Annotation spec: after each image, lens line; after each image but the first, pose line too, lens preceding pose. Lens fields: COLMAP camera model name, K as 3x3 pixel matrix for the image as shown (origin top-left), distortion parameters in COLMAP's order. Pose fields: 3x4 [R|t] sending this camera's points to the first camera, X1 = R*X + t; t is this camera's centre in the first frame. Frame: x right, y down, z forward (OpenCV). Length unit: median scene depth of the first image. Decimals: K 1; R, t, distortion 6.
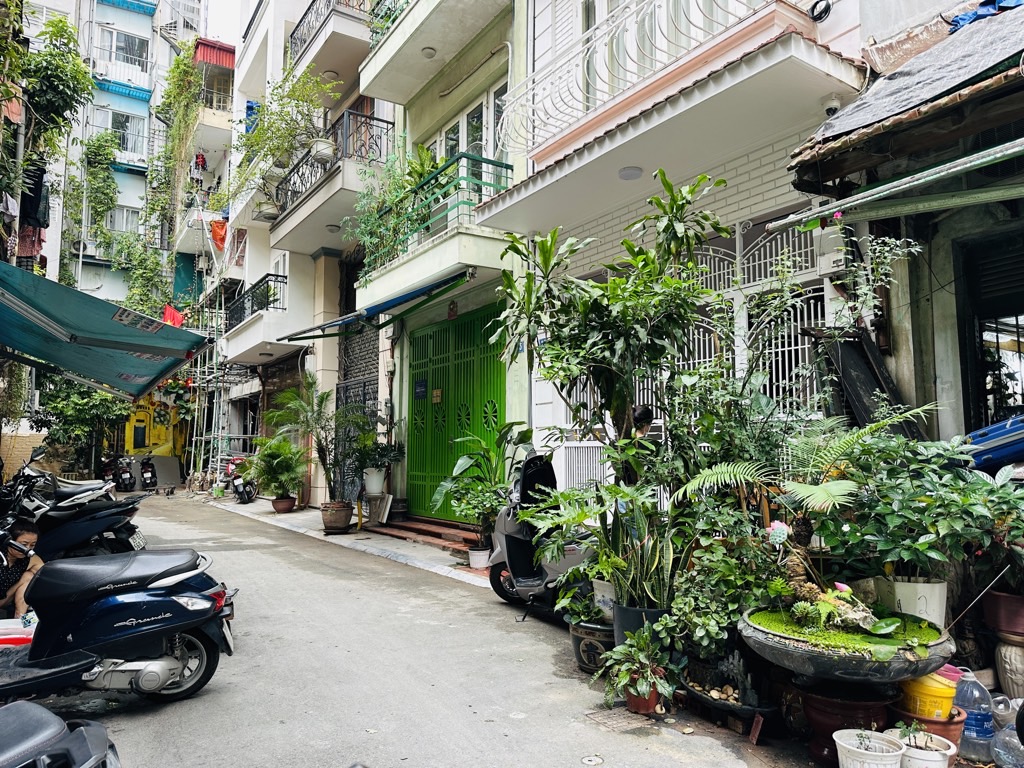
lens RADIAL K [[710.4, 0, 517.5], [0, 710.4, 380.9], [0, 0, 1]] dist [0.013483, -0.023430]
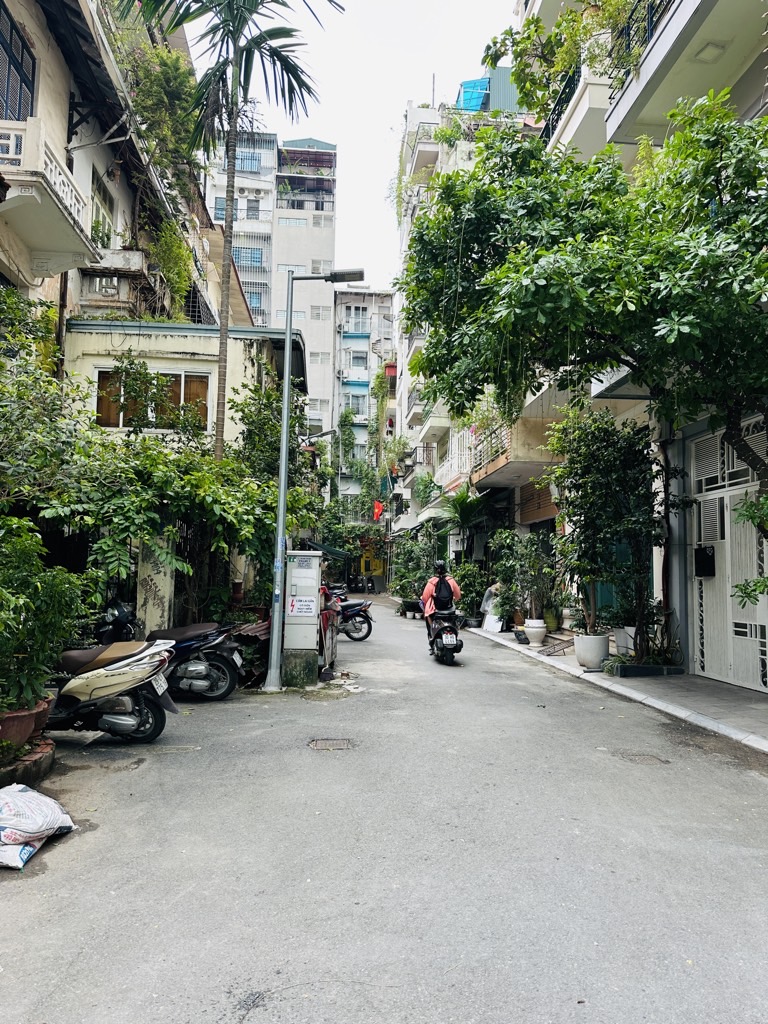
lens RADIAL K [[710.4, 0, 384.5], [0, 710.4, 512.9], [0, 0, 1]] dist [0.013483, -0.023430]
pose [[0.876650, -0.024877, -0.480485, 0.439470], [0.029601, 0.999559, 0.002255, -0.067472], [0.480217, -0.016200, 0.877000, -0.669814]]
